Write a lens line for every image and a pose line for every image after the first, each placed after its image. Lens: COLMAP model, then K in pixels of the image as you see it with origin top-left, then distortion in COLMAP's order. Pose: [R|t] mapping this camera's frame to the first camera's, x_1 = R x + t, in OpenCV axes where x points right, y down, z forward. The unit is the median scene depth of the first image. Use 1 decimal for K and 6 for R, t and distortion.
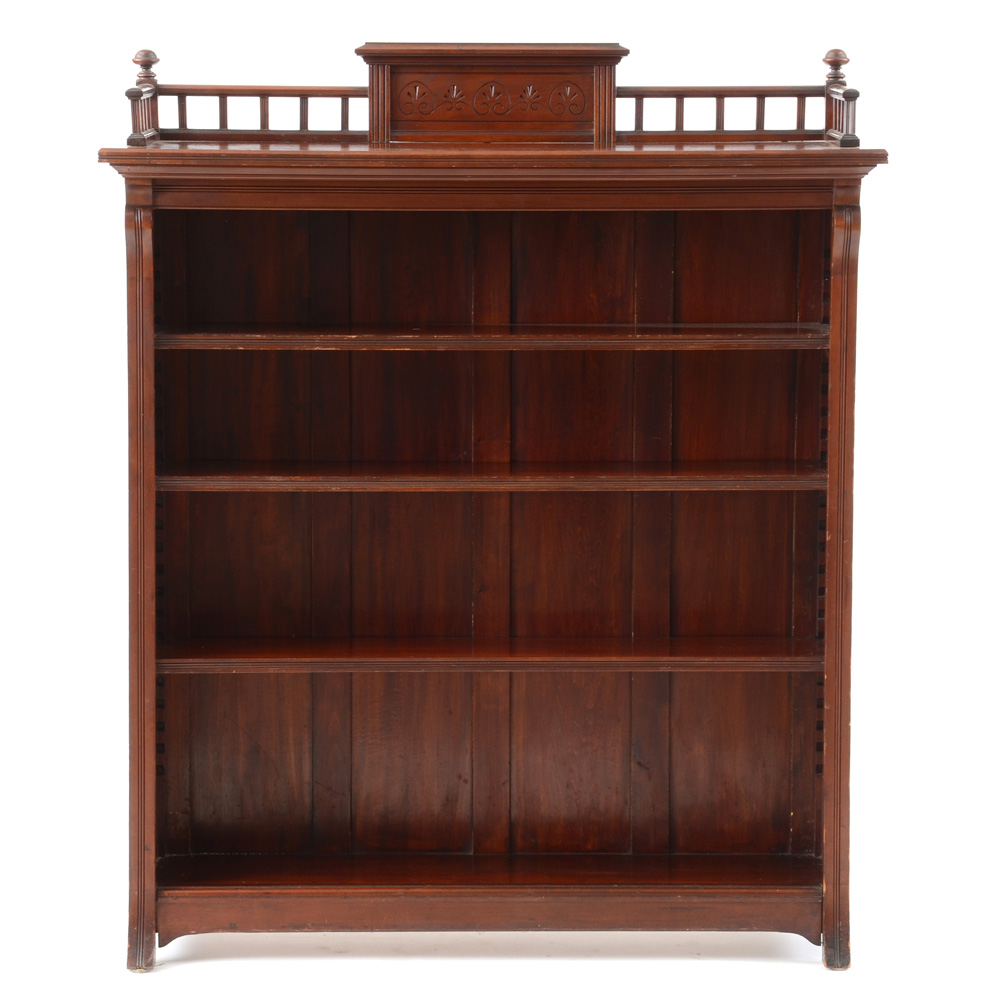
lens RADIAL K [[4002.8, 0, 504.2], [0, 4002.8, 496.0], [0, 0, 1]] dist [0.505368, 0.000000]
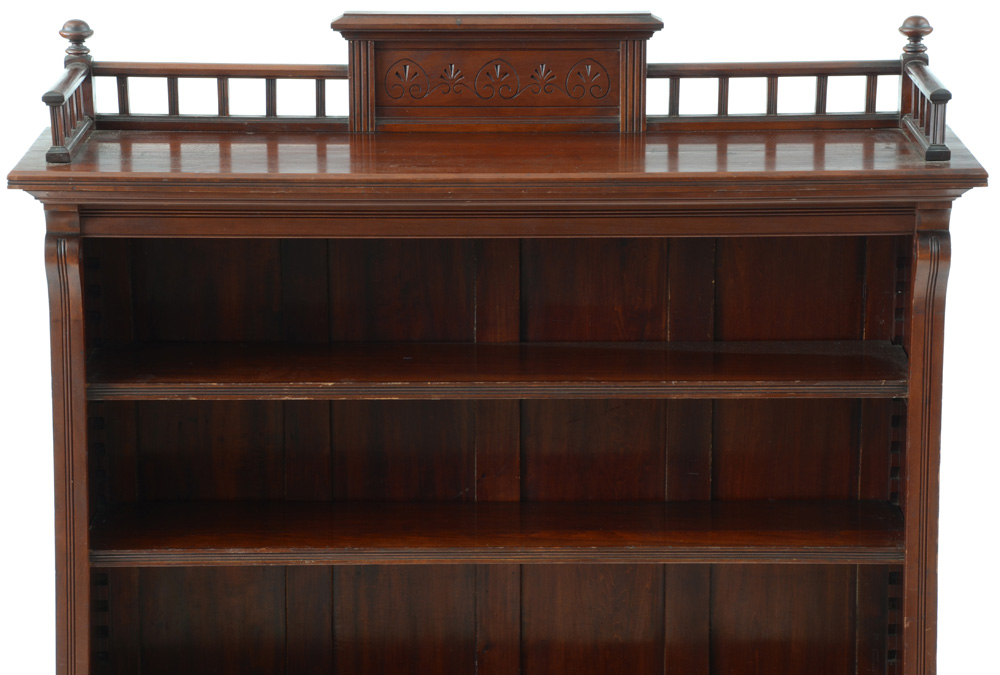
lens RADIAL K [[3244.7, 0, 500.2], [0, 3244.7, 338.4], [0, 0, 1]] dist [0.845925, 0.000000]
pose [[0.999963, -0.001476, -0.008509, 0.003241], [0.002301, 0.995206, 0.097772, -0.111685], [0.008324, -0.097788, 0.995173, 0.323421]]
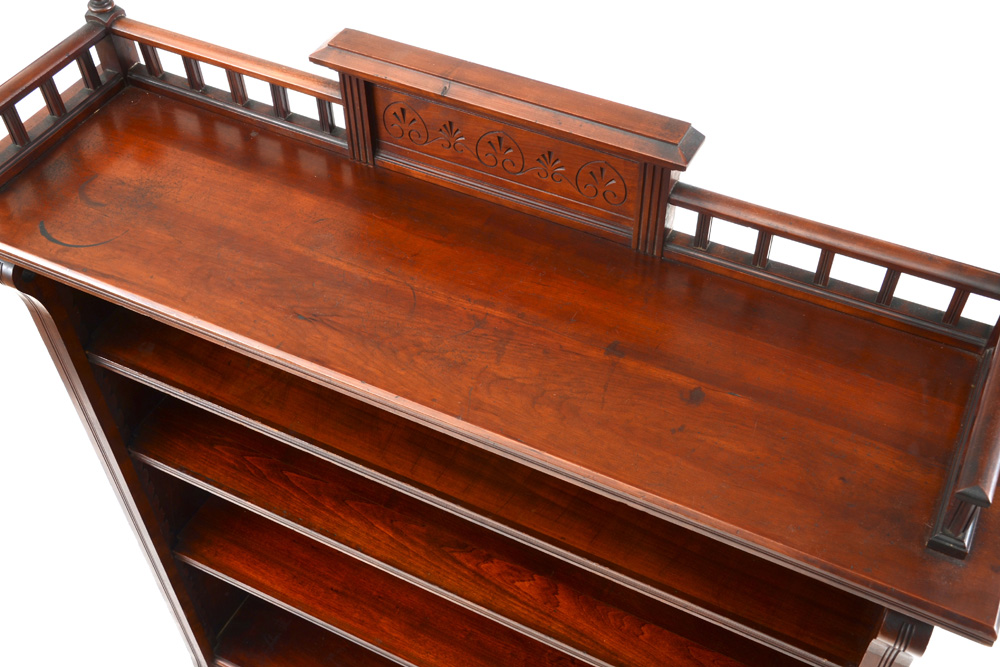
lens RADIAL K [[1143.5, 0, 501.0], [0, 1143.5, 331.6], [0, 0, 1]] dist [0.069308, 0.000000]
pose [[0.889088, 0.324343, -0.322992, 0.070296], [-0.038850, 0.756553, 0.652778, -0.203603], [0.456084, -0.567829, 0.685243, 0.849431]]
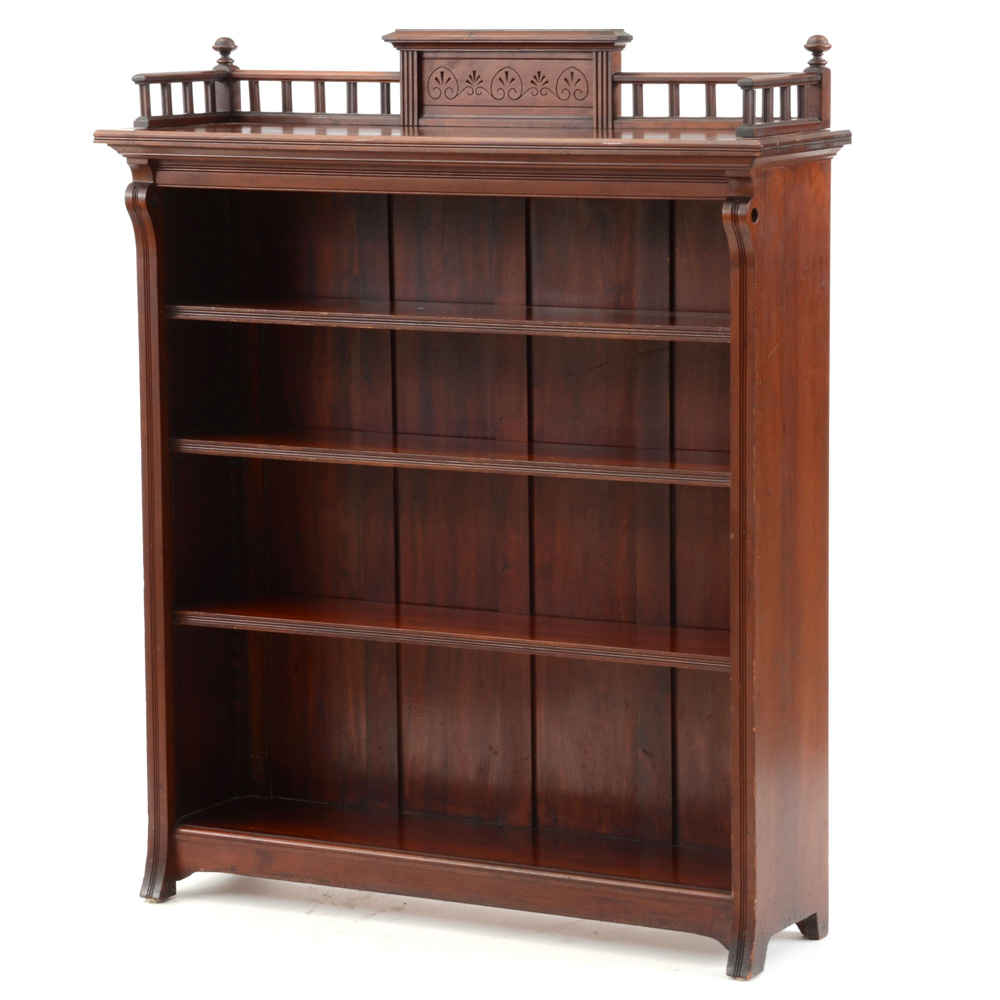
lens RADIAL K [[3685.2, 0, 508.5], [0, 3685.2, 452.8], [0, 0, 1]] dist [0.427013, 0.000000]
pose [[0.867439, 0.053138, -0.494697, 0.465192], [-0.051009, 0.998539, 0.017815, -0.022520], [0.494921, 0.009781, 0.868883, 0.189056]]
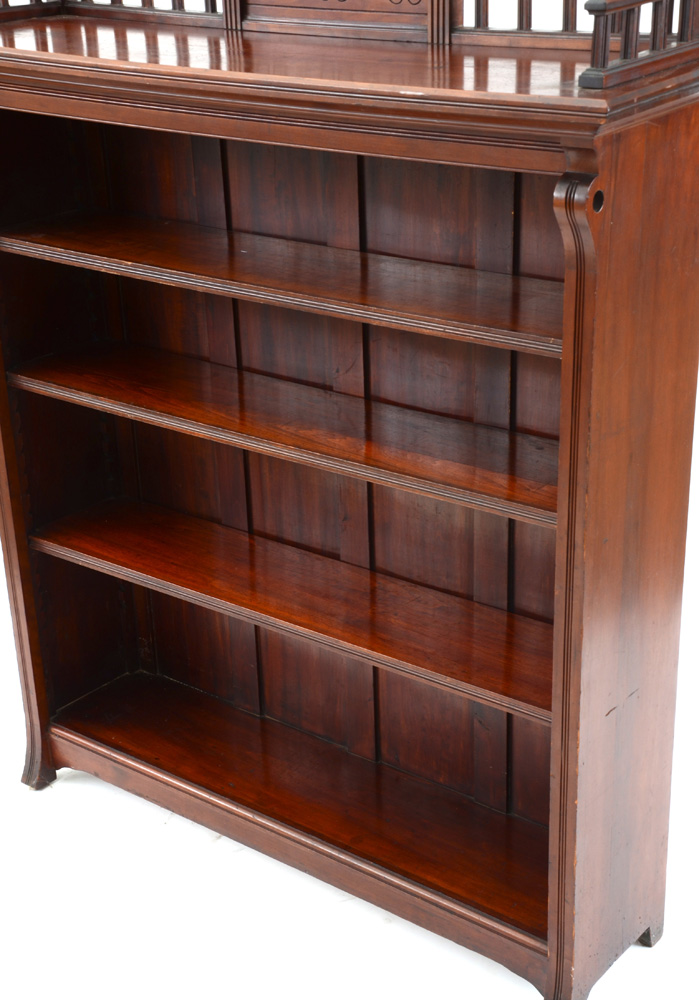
lens RADIAL K [[1582.6, 0, 336.1], [0, 1582.6, 547.3], [0, 0, 1]] dist [0.199157, 0.000000]
pose [[0.775558, 0.233726, -0.586415, 0.224999], [-0.043640, 0.946563, 0.319554, -0.095071], [0.629766, -0.222242, 0.744314, 0.721392]]
